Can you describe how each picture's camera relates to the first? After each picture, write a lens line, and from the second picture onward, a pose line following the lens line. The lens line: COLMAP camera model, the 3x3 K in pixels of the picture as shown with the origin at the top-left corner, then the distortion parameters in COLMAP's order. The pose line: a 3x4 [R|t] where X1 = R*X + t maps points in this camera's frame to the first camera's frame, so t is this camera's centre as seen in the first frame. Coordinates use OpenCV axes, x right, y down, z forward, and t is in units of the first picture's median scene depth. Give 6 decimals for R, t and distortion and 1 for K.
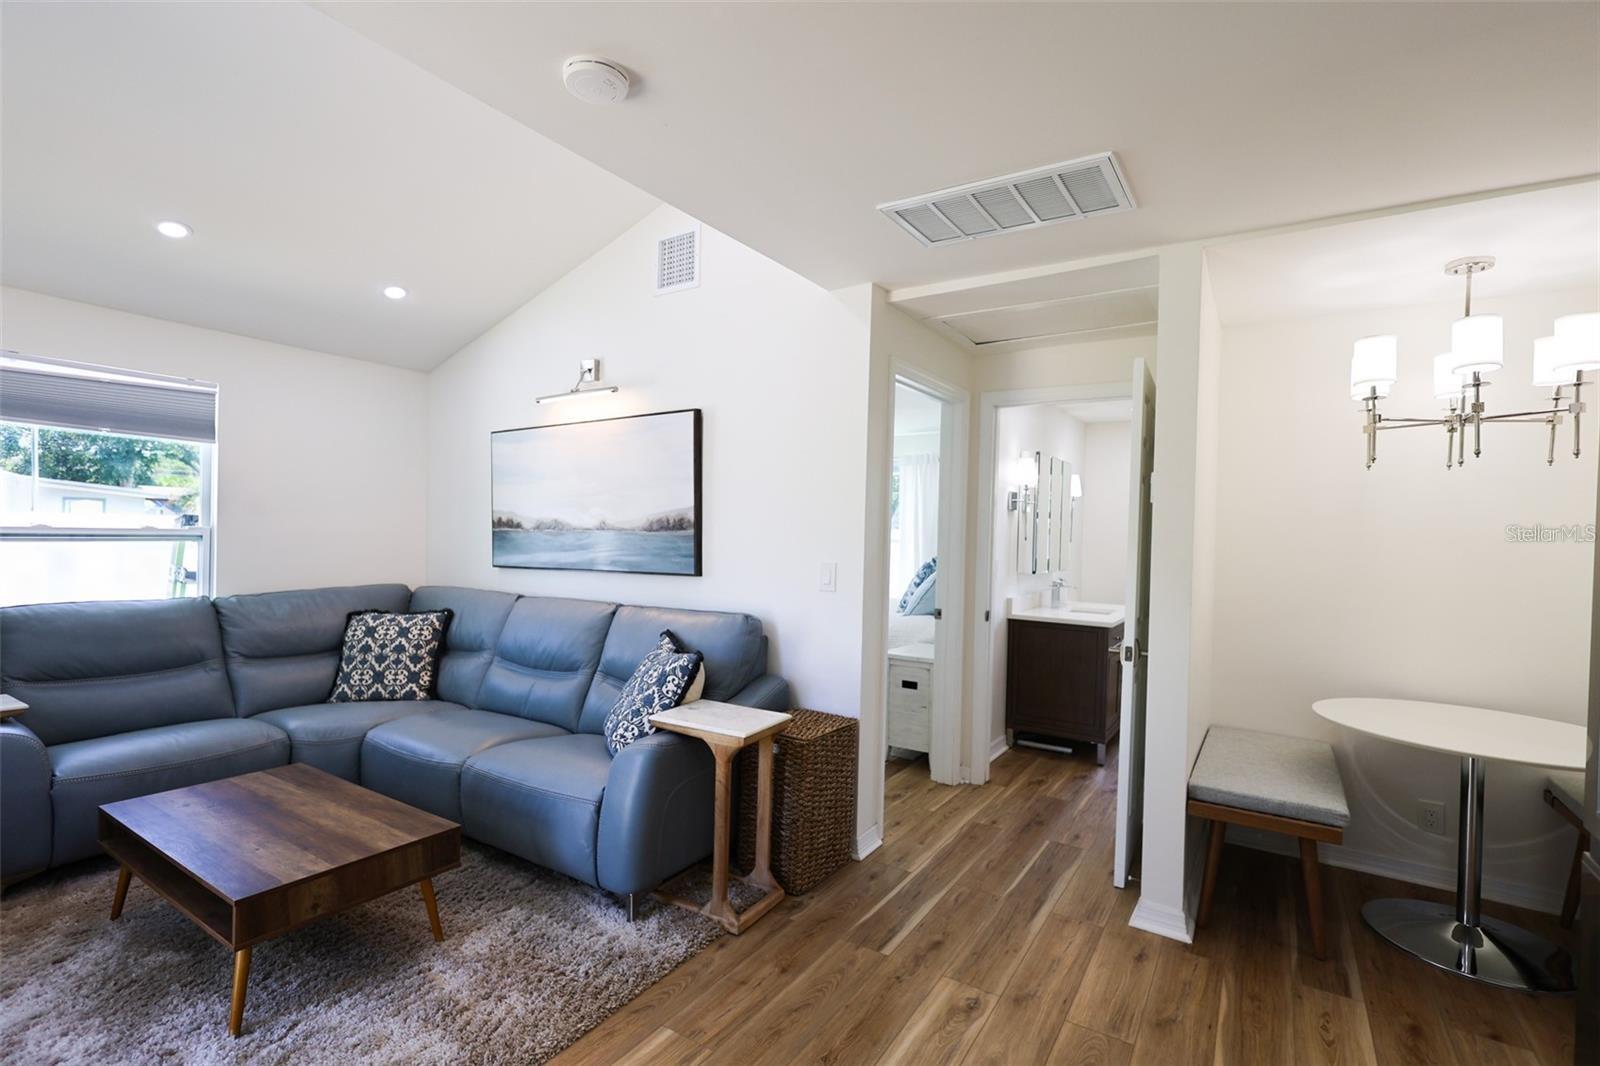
lens RADIAL K [[737.6, 0, 802.4], [0, 737.6, 532.6], [0, 0, 1]] dist [-0.000888, 0.001192]
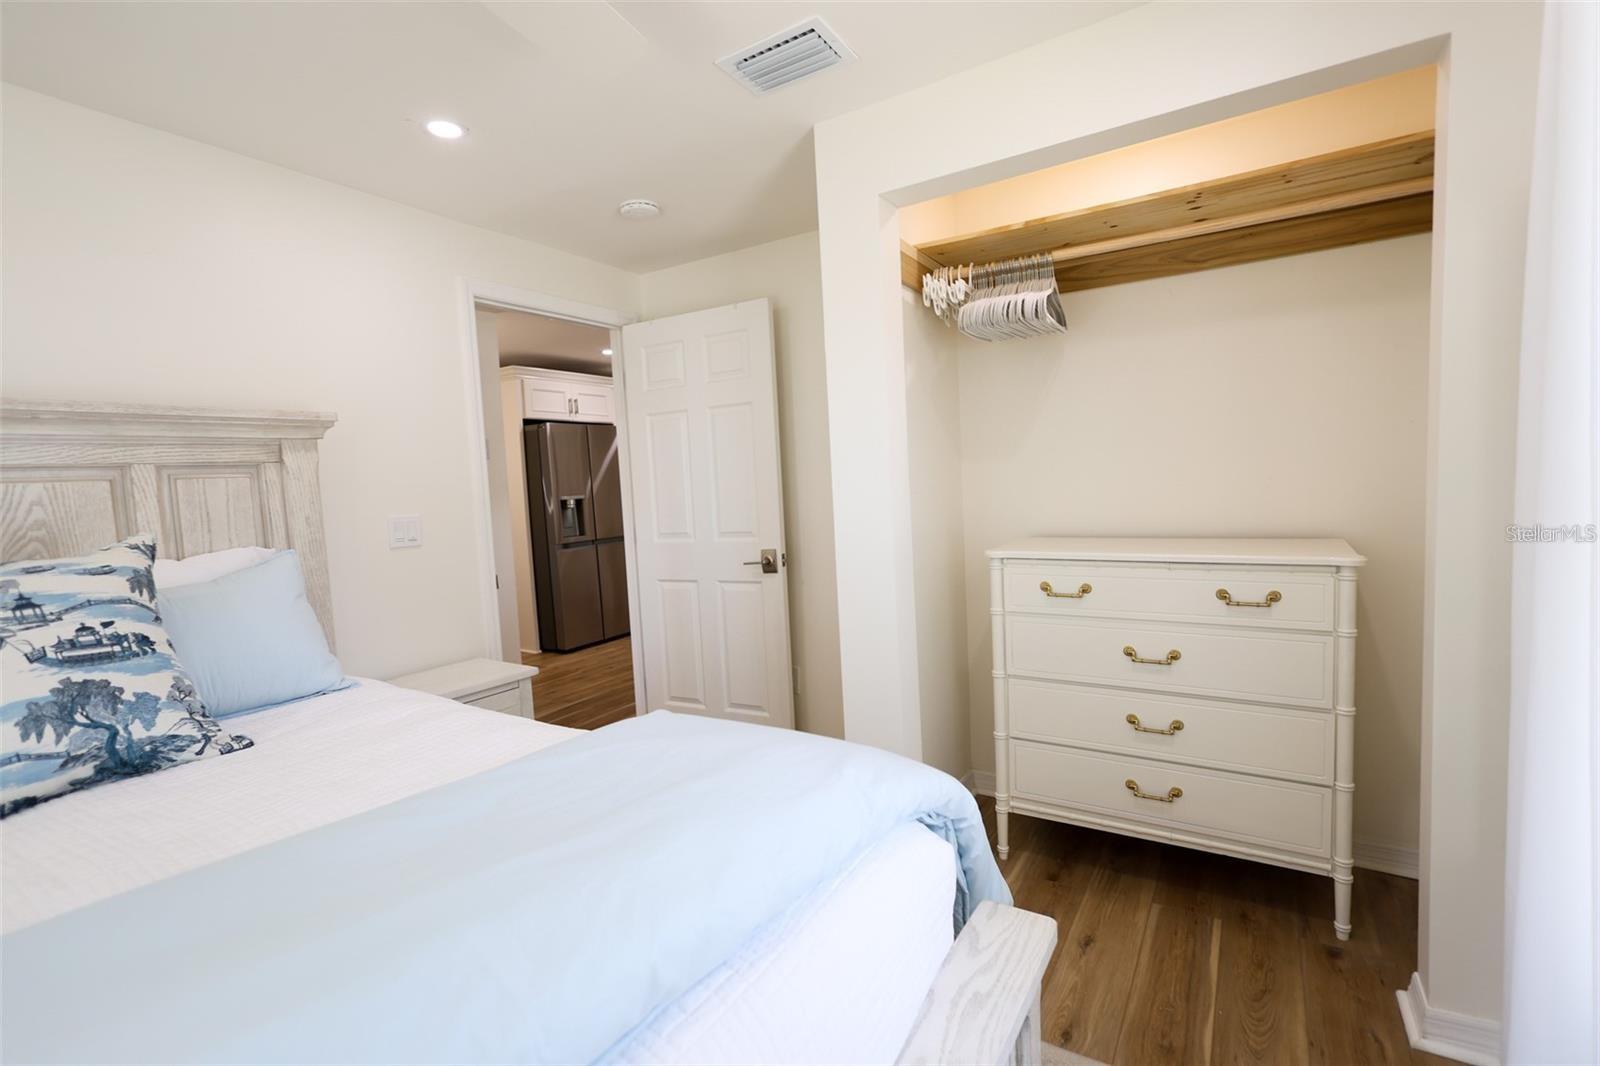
lens RADIAL K [[737.6, 0, 800.1], [0, 737.6, 534.6], [0, 0, 1]] dist [-0.000888, 0.001192]
pose [[-0.999542, 0.022358, -0.020415, -0.137828], [0.020504, 0.996003, 0.086932, -0.009656], [0.022277, 0.086474, -0.996005, 2.244846]]
